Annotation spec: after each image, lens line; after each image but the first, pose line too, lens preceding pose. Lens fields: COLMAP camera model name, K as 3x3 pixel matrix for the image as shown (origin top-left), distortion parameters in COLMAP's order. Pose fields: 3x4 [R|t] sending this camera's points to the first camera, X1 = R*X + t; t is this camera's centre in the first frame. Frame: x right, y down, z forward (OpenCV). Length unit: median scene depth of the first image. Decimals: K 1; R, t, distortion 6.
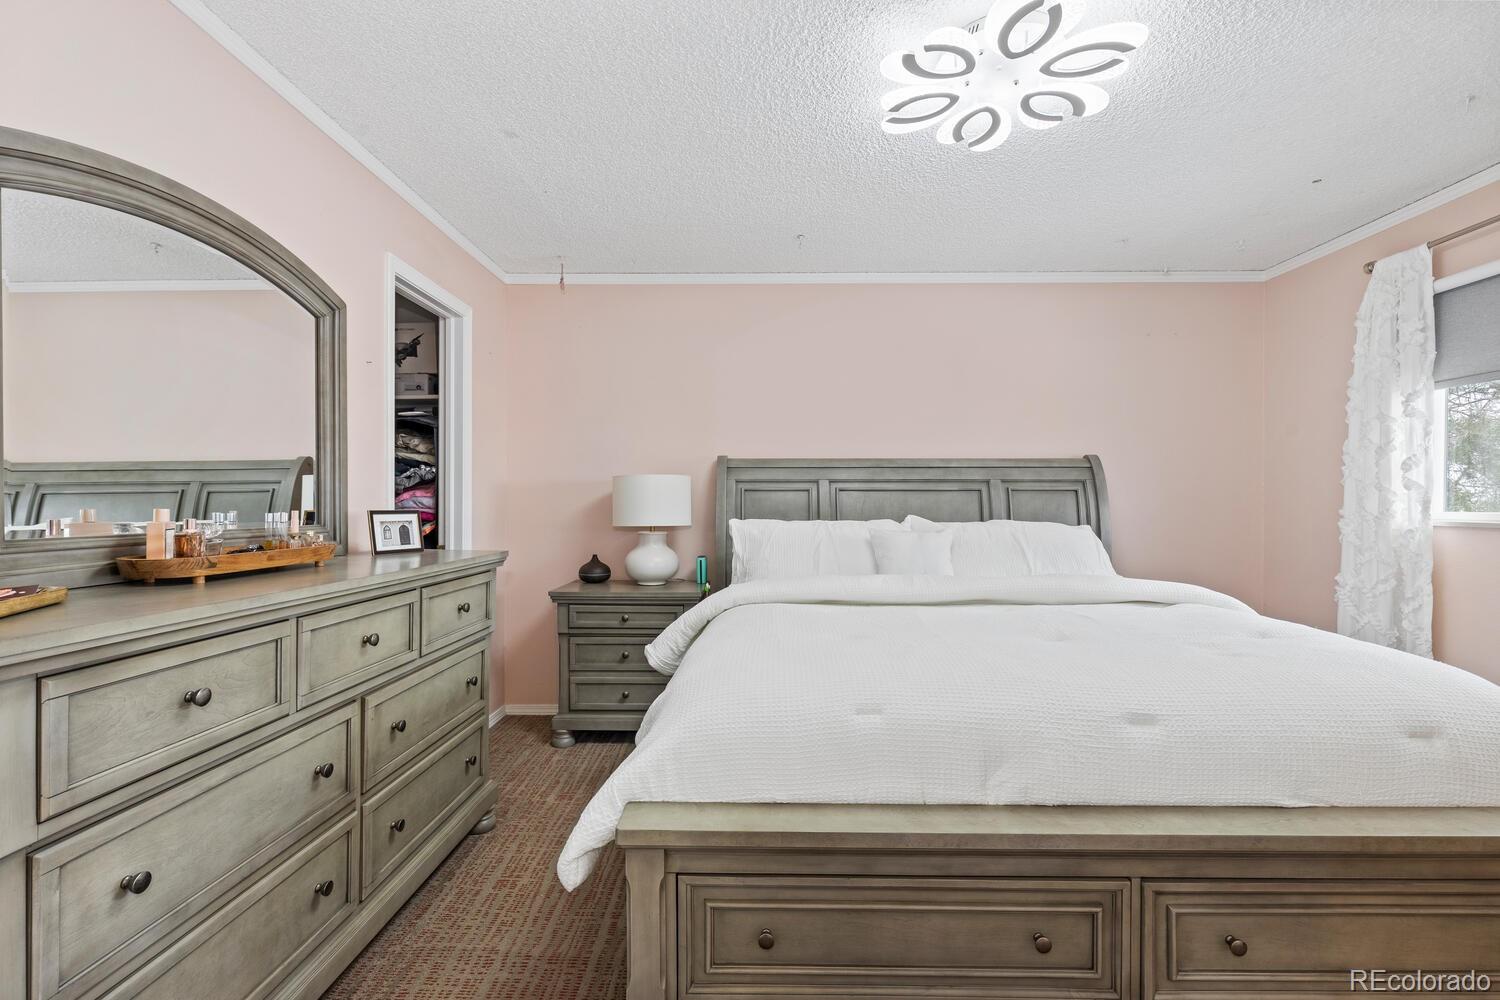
lens RADIAL K [[669.5, 0, 751.1], [0, 669.5, 506.5], [0, 0, 1]] dist [0.003346, -0.001119]
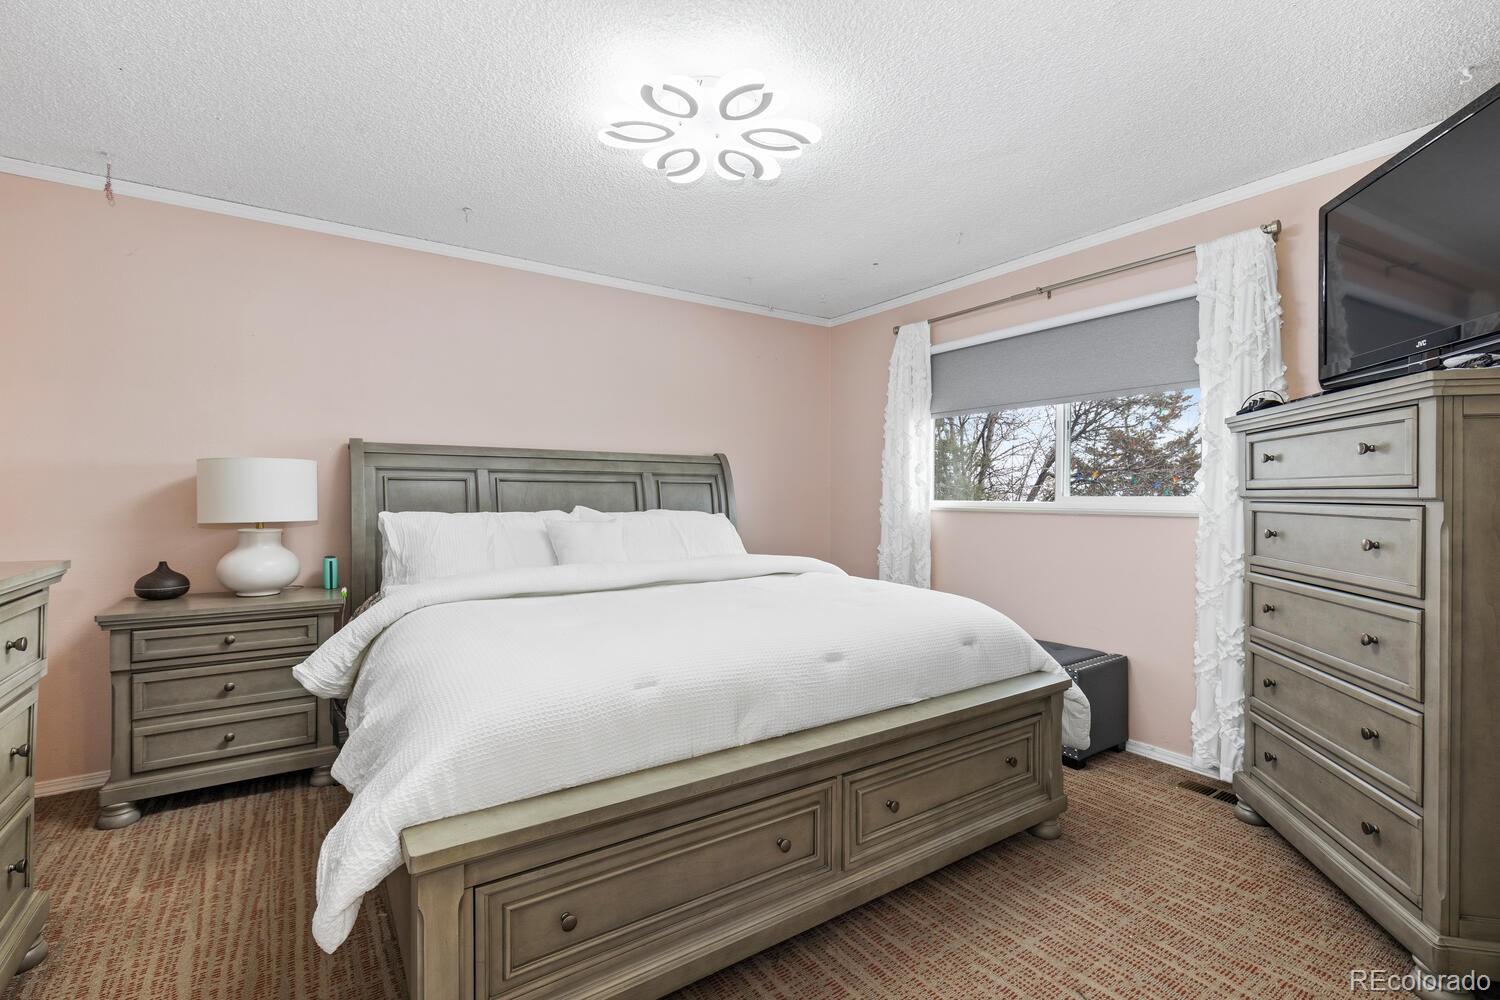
lens RADIAL K [[669.5, 0, 758.2], [0, 669.5, 495.4], [0, 0, 1]] dist [0.003346, -0.001119]
pose [[0.819763, 0.001253, 0.572701, -0.150137], [0.000678, 0.999995, -0.003158, 0.000394], [-0.572702, 0.002977, 0.819758, -0.001059]]
